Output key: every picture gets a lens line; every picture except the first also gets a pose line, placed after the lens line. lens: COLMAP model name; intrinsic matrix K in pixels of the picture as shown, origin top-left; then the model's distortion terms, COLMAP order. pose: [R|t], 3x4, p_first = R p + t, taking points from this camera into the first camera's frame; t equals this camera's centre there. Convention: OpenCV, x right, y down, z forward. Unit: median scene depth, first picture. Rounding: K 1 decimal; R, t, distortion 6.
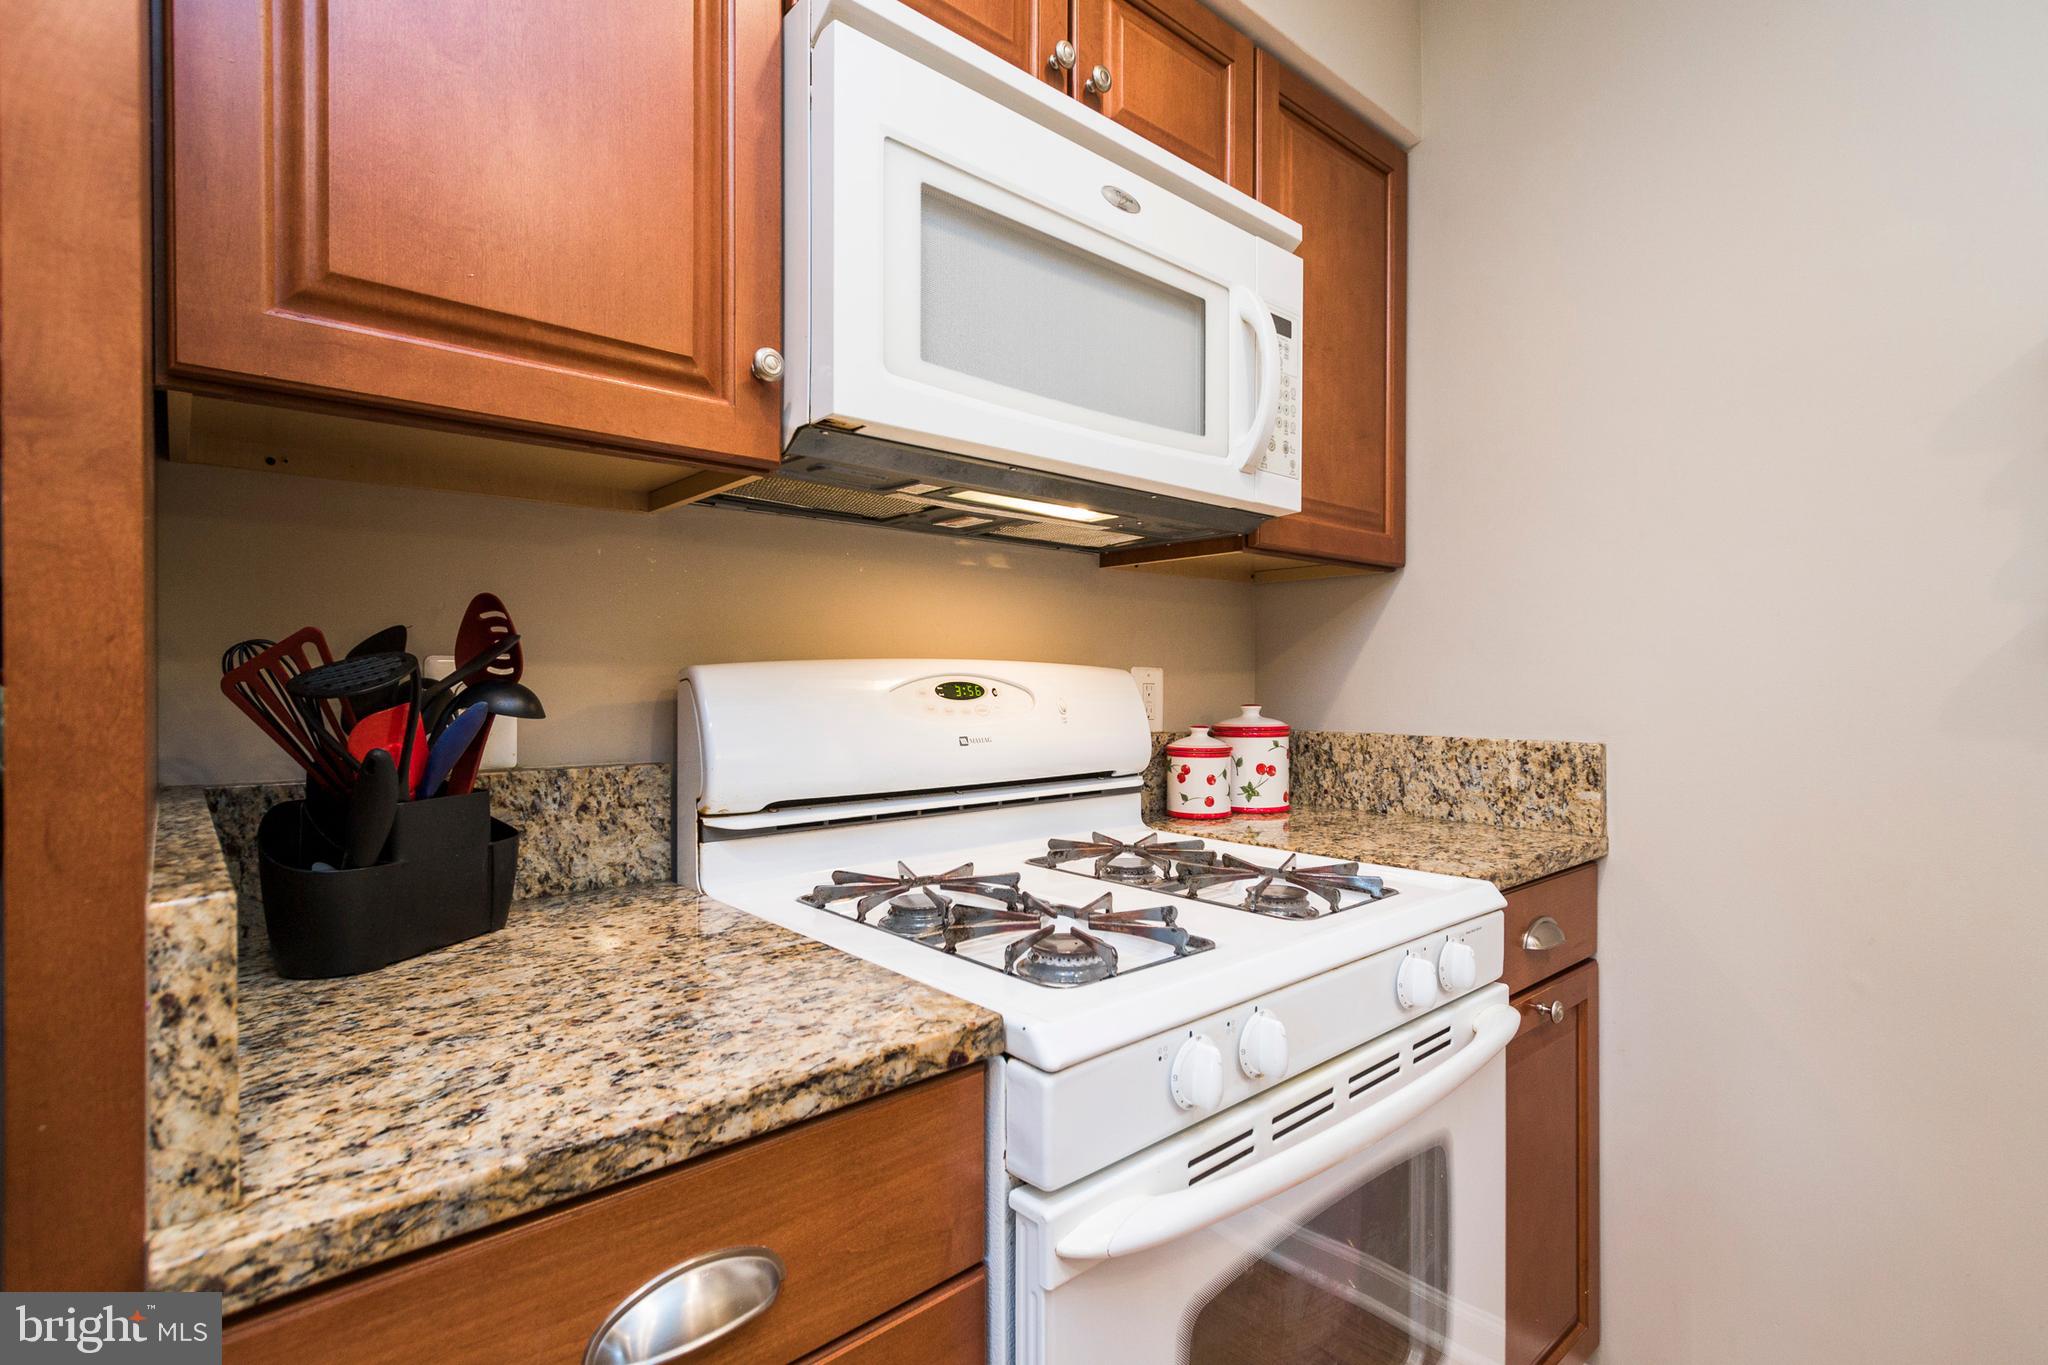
lens RADIAL K [[944.2, 0, 1007.5], [0, 944.2, 690.2], [0, 0, 1]] dist [-0.001586, 0.004570]
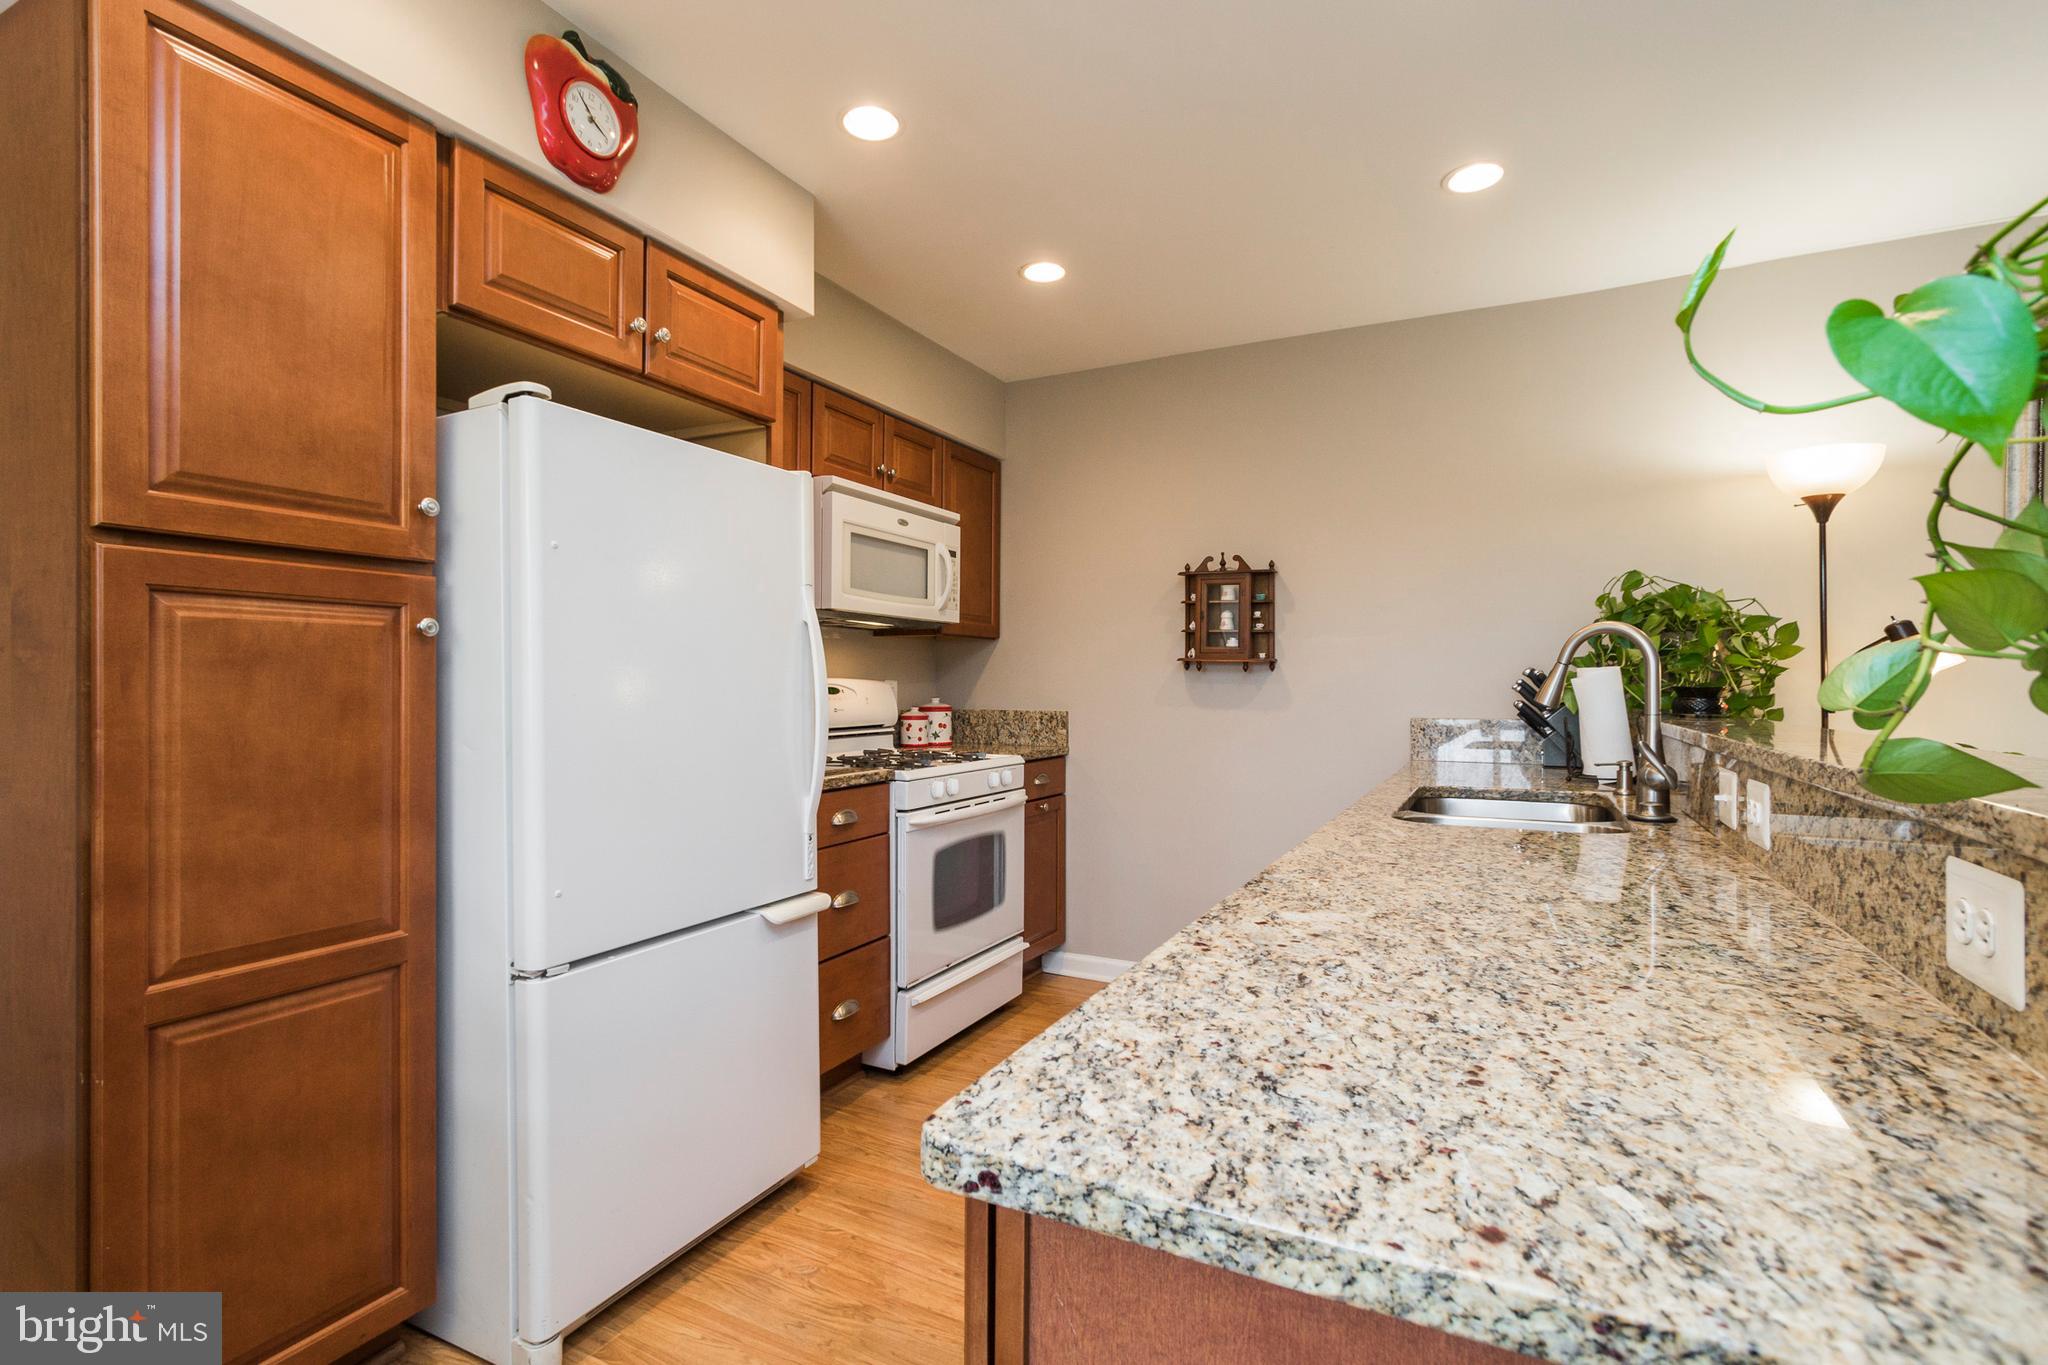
lens RADIAL K [[944.2, 0, 1011.4], [0, 944.2, 684.8], [0, 0, 1]] dist [-0.001586, 0.004570]
pose [[0.930081, 0.005820, 0.367310, -0.462865], [-0.004300, 0.999978, -0.004958, -0.004662], [-0.367331, 0.003032, 0.930086, -1.337069]]
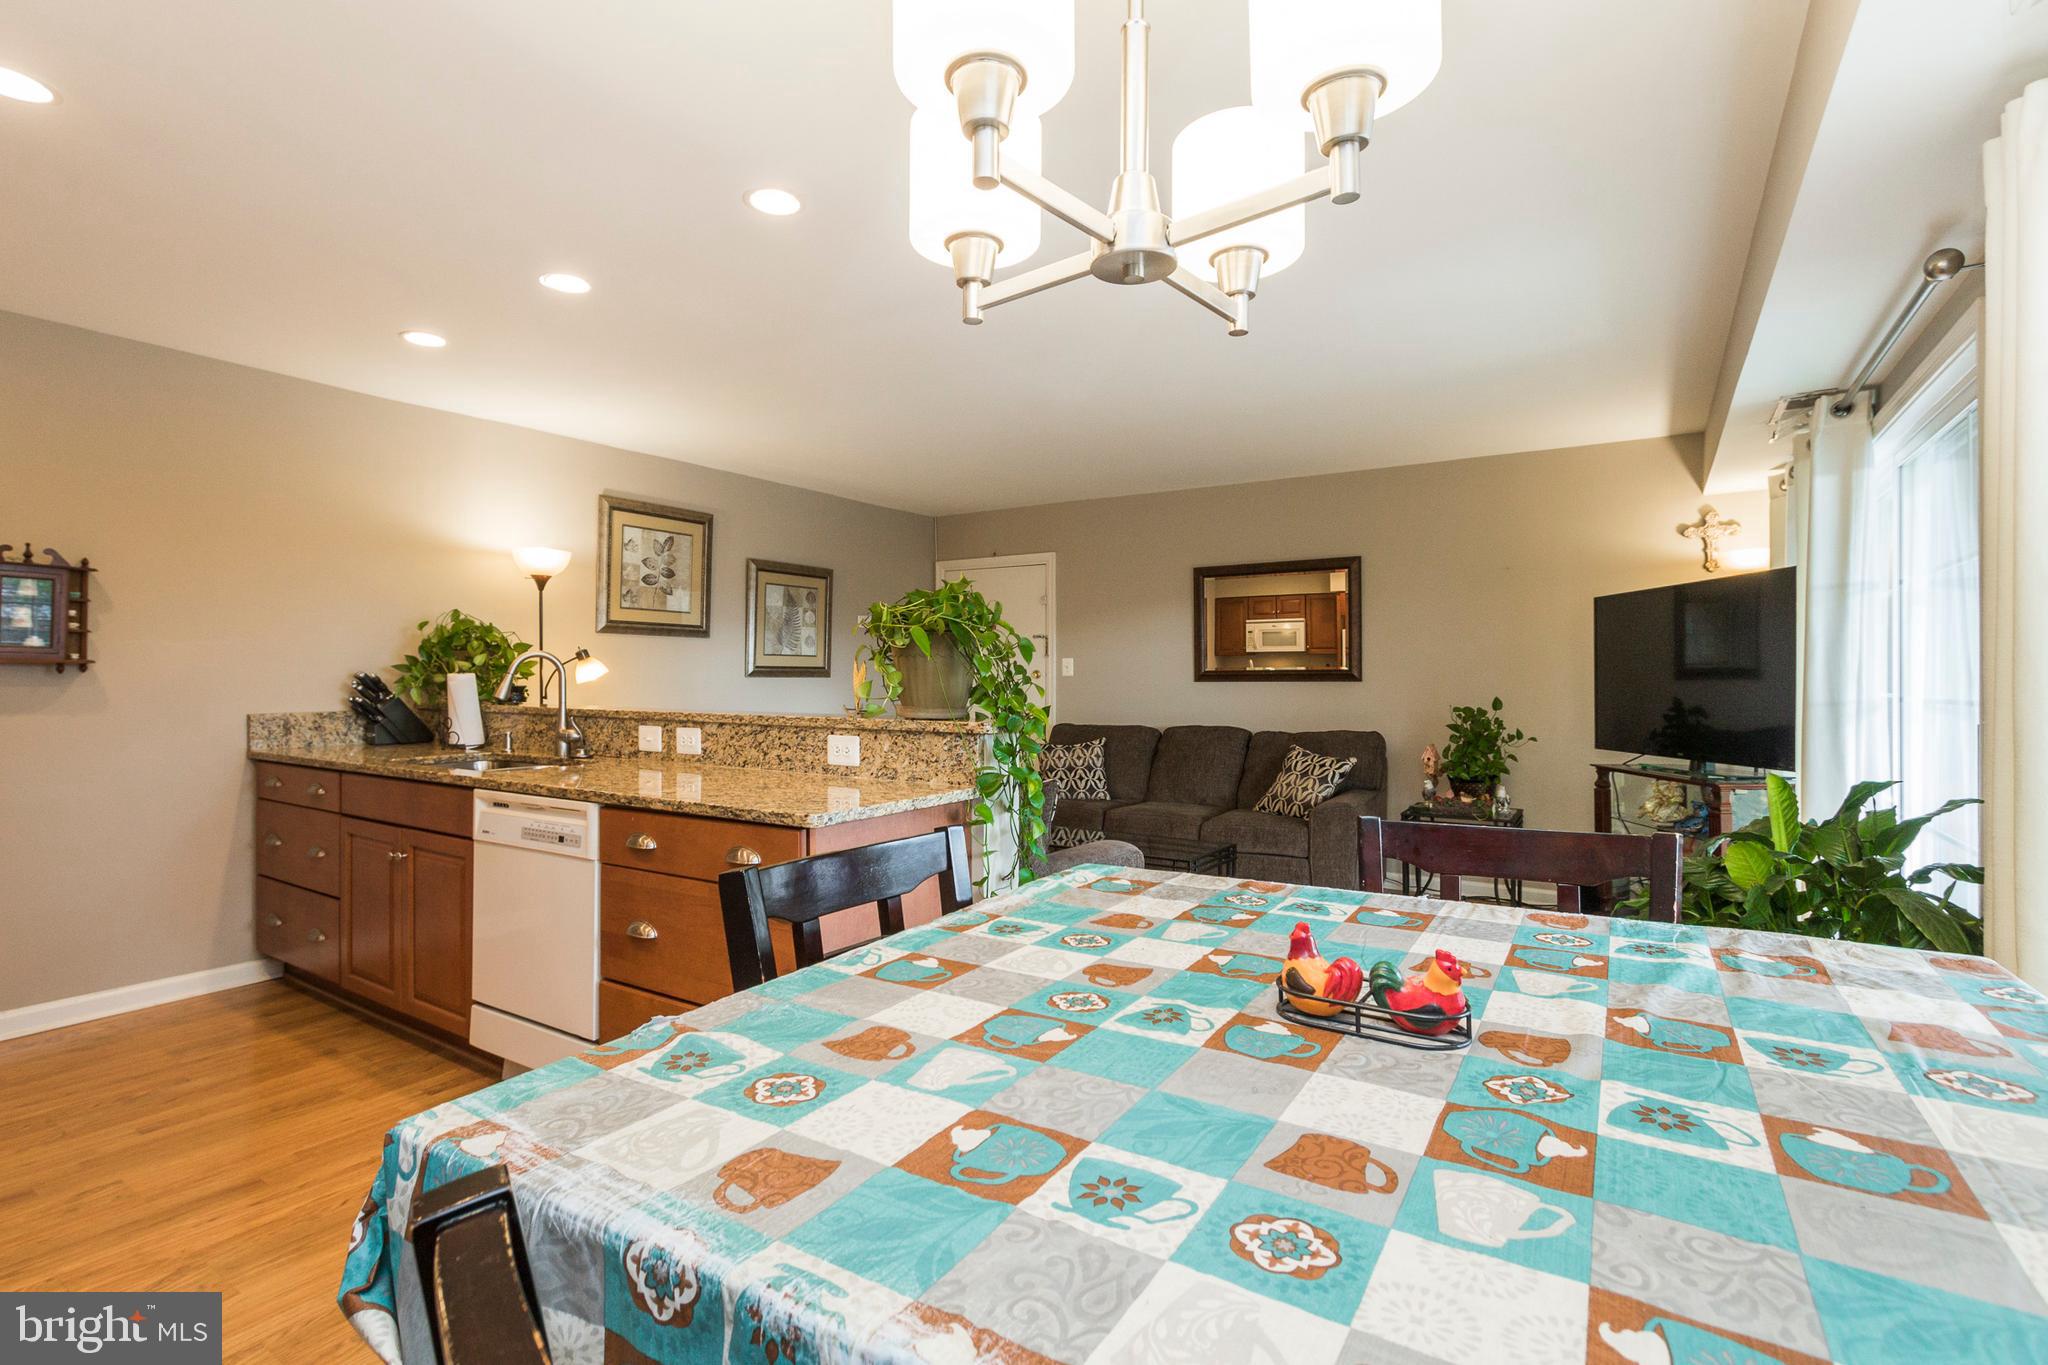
lens RADIAL K [[944.2, 0, 1027.3], [0, 944.2, 673.9], [0, 0, 1]] dist [-0.001586, 0.004570]
pose [[-0.285239, 0.003137, 0.958451, -1.734422], [0.005453, 0.999984, -0.001650, -0.033385], [-0.958441, 0.004755, -0.285252, -0.928080]]
